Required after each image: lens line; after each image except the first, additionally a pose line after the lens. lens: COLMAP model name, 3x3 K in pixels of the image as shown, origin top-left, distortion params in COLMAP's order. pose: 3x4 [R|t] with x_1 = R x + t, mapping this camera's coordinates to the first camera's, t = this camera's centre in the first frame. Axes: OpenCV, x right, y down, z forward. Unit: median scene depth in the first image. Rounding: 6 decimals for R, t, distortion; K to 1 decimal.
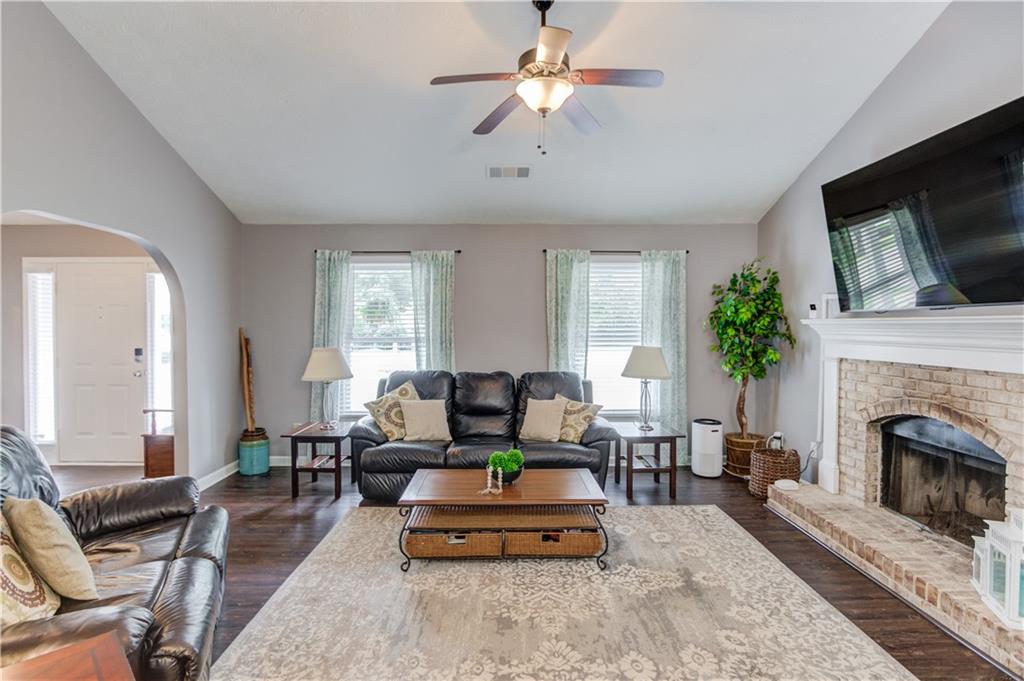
lens RADIAL K [[502.3, 0, 499.8], [0, 502.3, 338.3], [0, 0, 1]] dist [-0.000585, 0.001599]
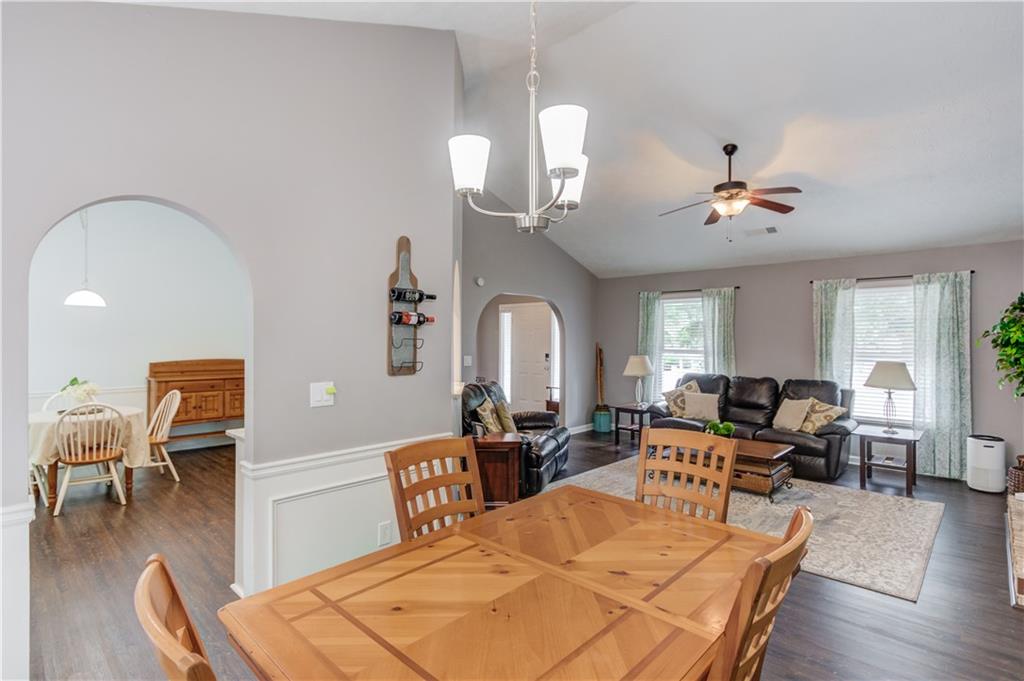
lens RADIAL K [[502.3, 0, 492.7], [0, 502.3, 334.5], [0, 0, 1]] dist [-0.000585, 0.001599]
pose [[0.722548, -0.003767, -0.691311, 0.379940], [-0.016809, 0.999594, -0.023016, -0.003543], [0.691116, 0.028250, 0.722191, -0.426612]]
